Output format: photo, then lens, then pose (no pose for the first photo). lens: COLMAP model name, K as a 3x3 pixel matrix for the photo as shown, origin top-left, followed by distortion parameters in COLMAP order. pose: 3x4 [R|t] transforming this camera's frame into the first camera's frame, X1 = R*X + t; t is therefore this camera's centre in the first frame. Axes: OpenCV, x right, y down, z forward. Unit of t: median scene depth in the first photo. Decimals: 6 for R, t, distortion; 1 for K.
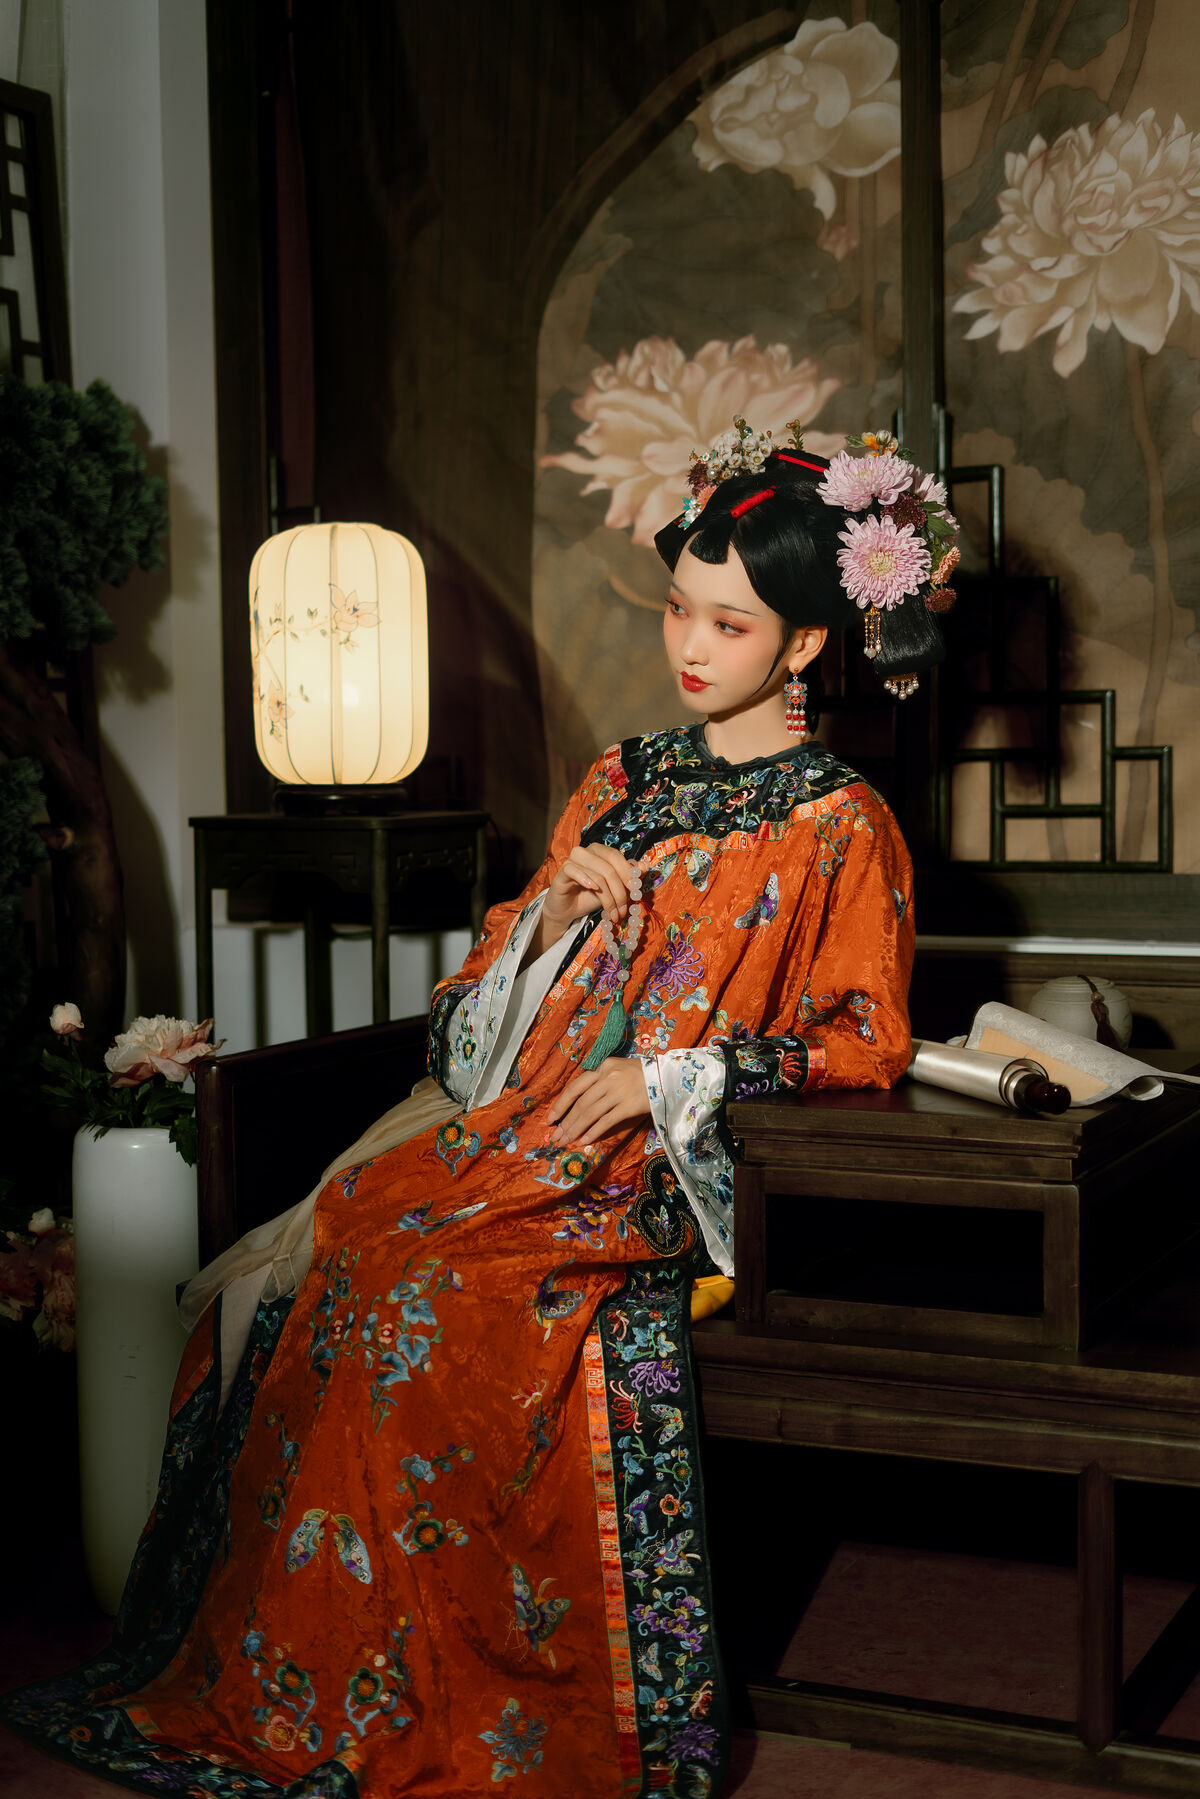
lens RADIAL K [[2557.4, 0, 607.7], [0, 2557.4, 913.7], [0, 0, 1]] dist [-0.024717, -0.004551]
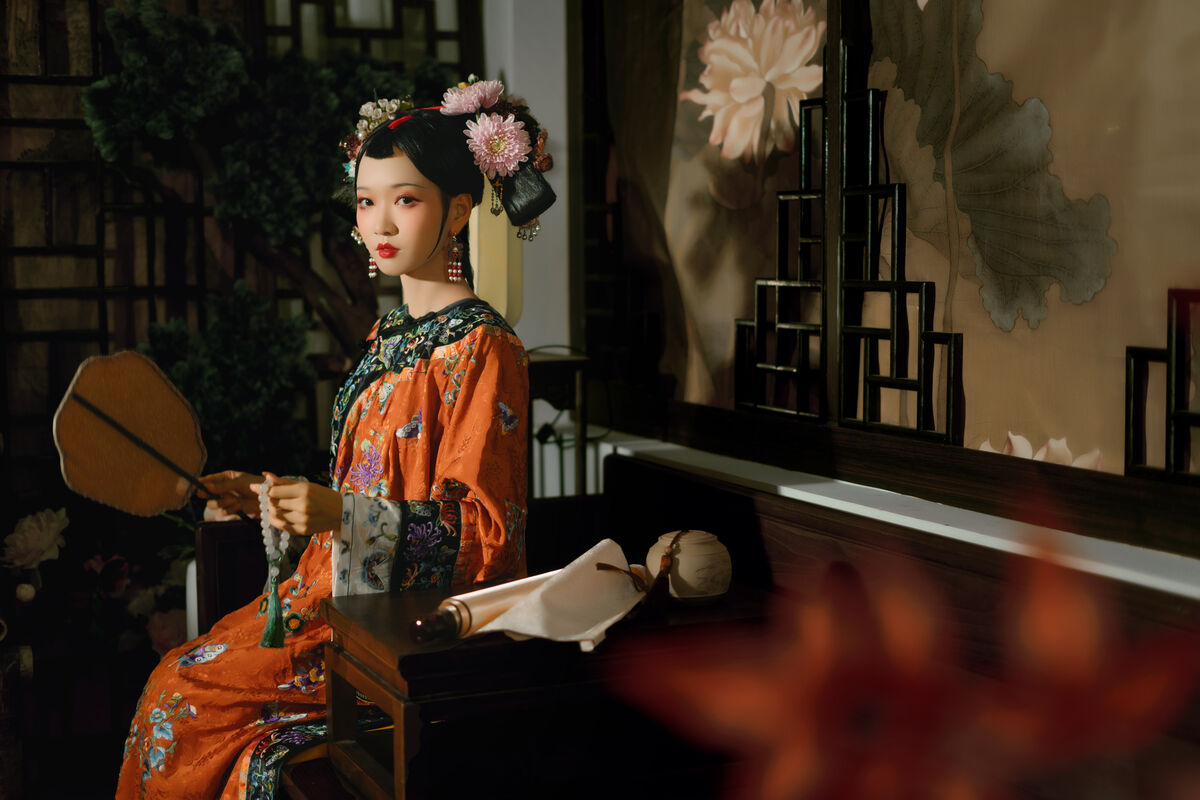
lens RADIAL K [[1745.9, 0, 600.0], [0, 1745.9, 400.0], [0, 0, 1]] dist [-0.000584, 0.004429]
pose [[0.757680, 0.064076, -0.649473, 0.592665], [-0.045766, 0.997935, 0.045064, -0.062453], [0.651020, -0.004421, 0.759048, 0.301685]]
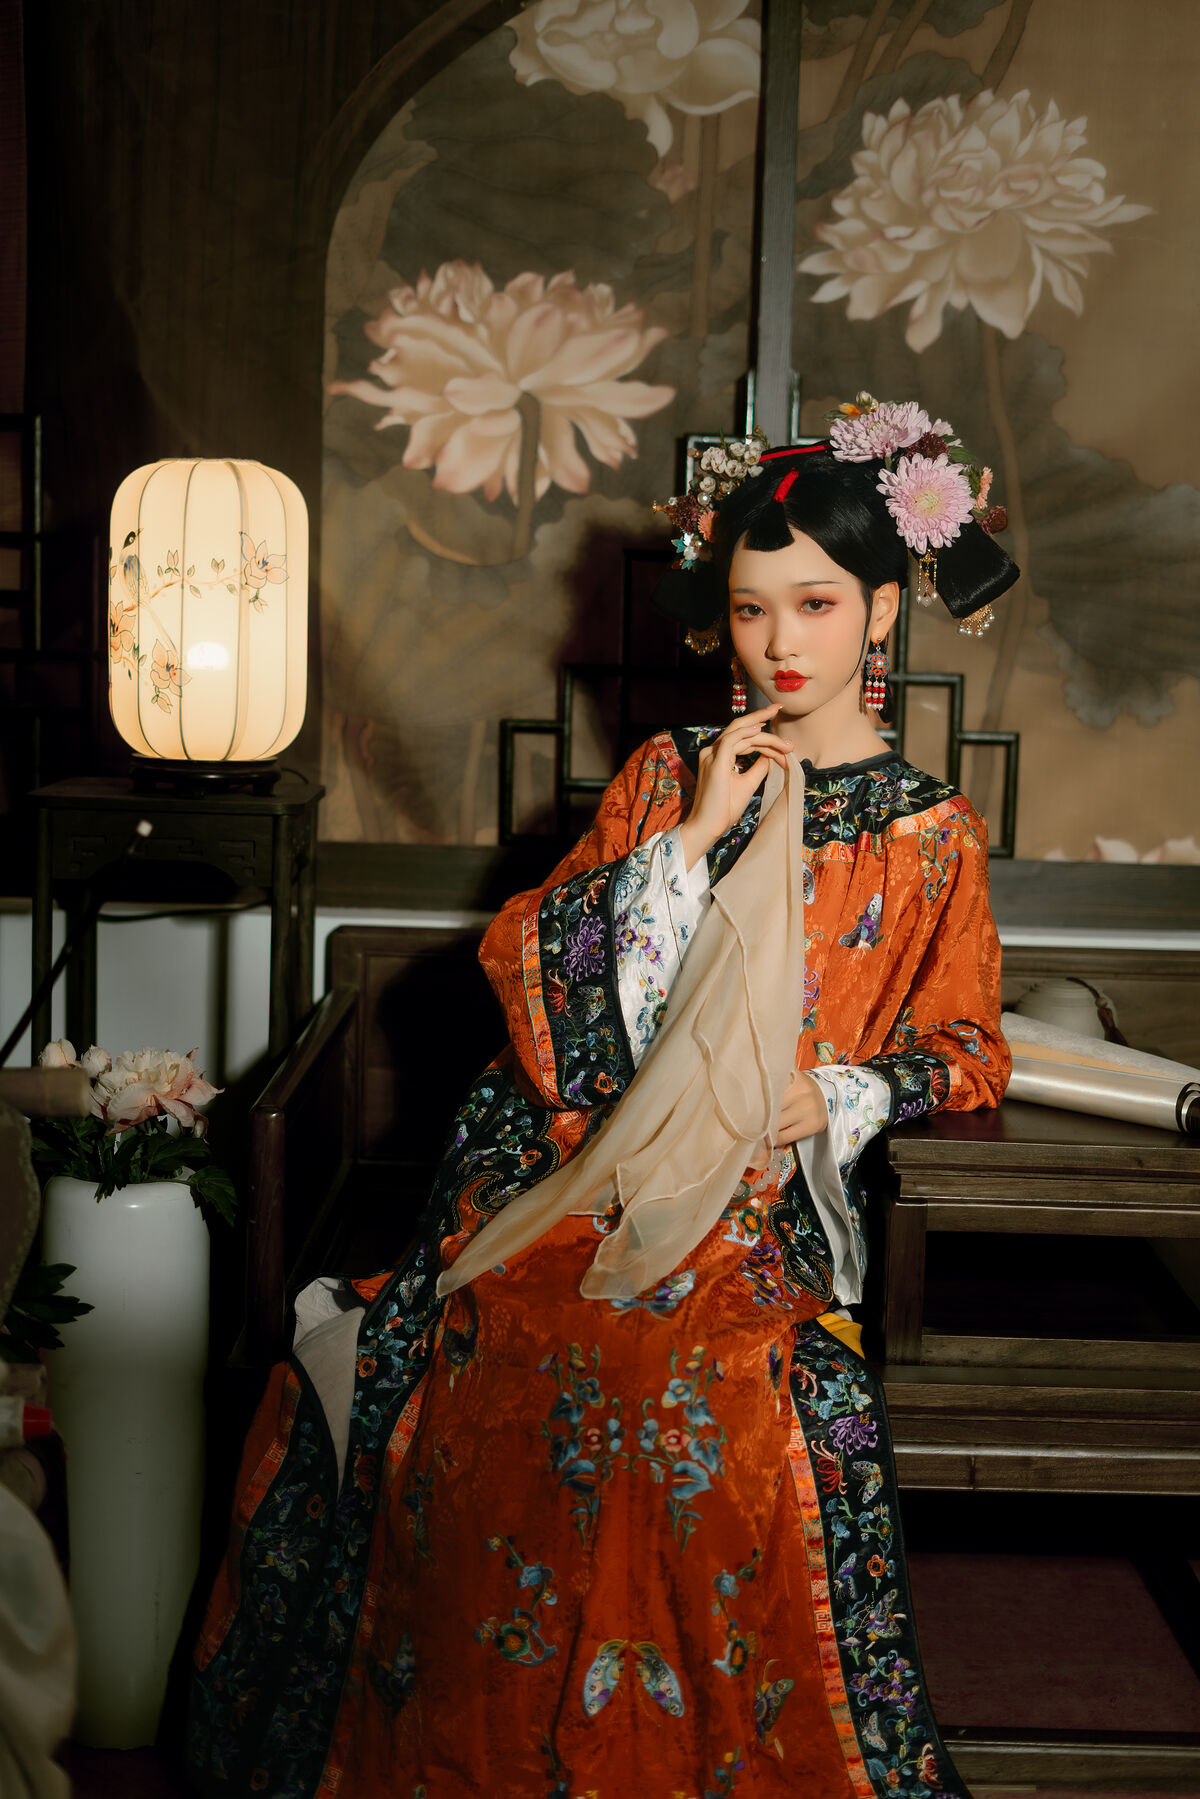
lens RADIAL K [[2617.4, 0, 591.8], [0, 2617.4, 896.6], [0, 0, 1]] dist [-0.000584, 0.004429]
pose [[0.904806, -0.009884, 0.425709, -0.364883], [-0.012157, 0.998723, 0.049027, -0.048541], [-0.425650, -0.049535, 0.903531, 0.131622]]
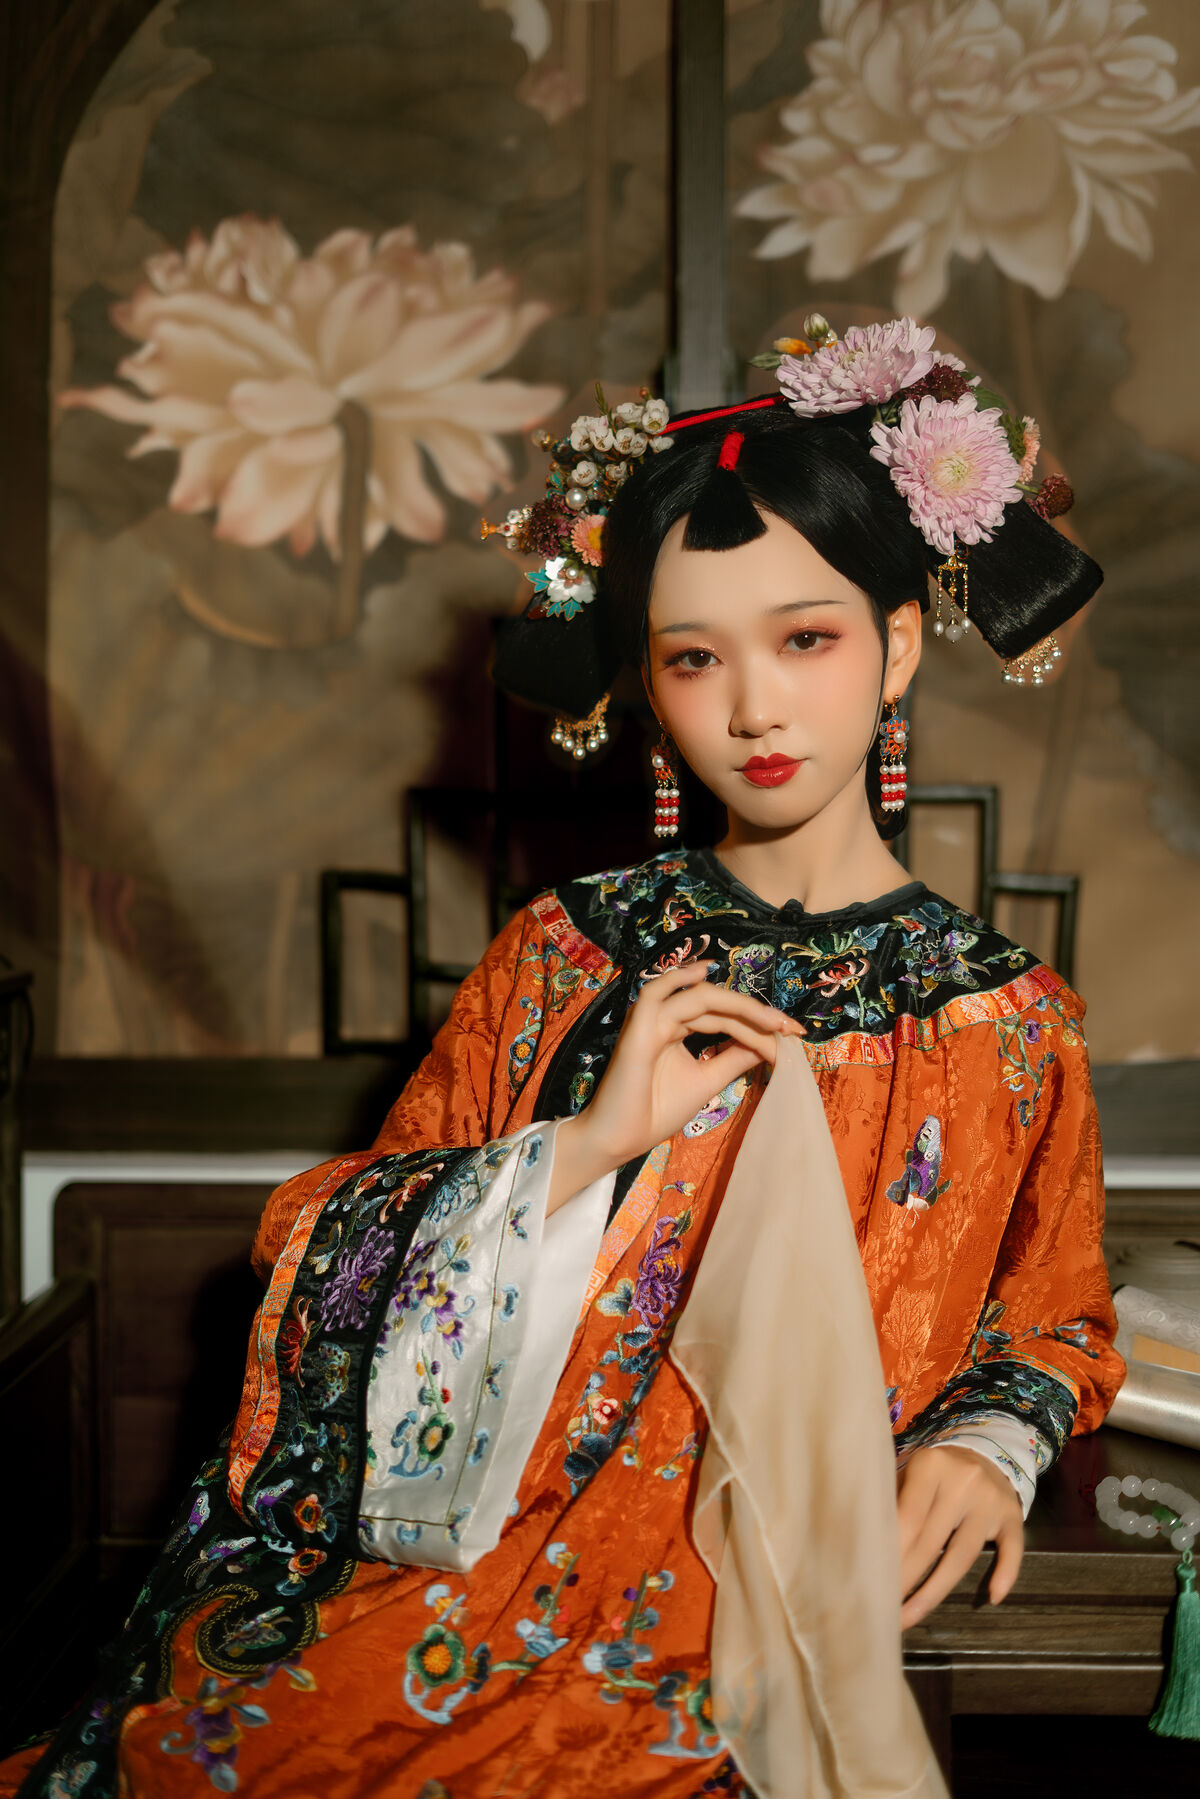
lens RADIAL K [[2624.8, 0, 586.6], [0, 2624.8, 898.8], [0, 0, 1]] dist [0.021975, -0.109787]
pose [[0.915644, 0.003180, 0.401978, -0.179344], [0.012881, 0.999223, -0.037245, -0.032806], [-0.401784, 0.039281, 0.914892, 0.402015]]
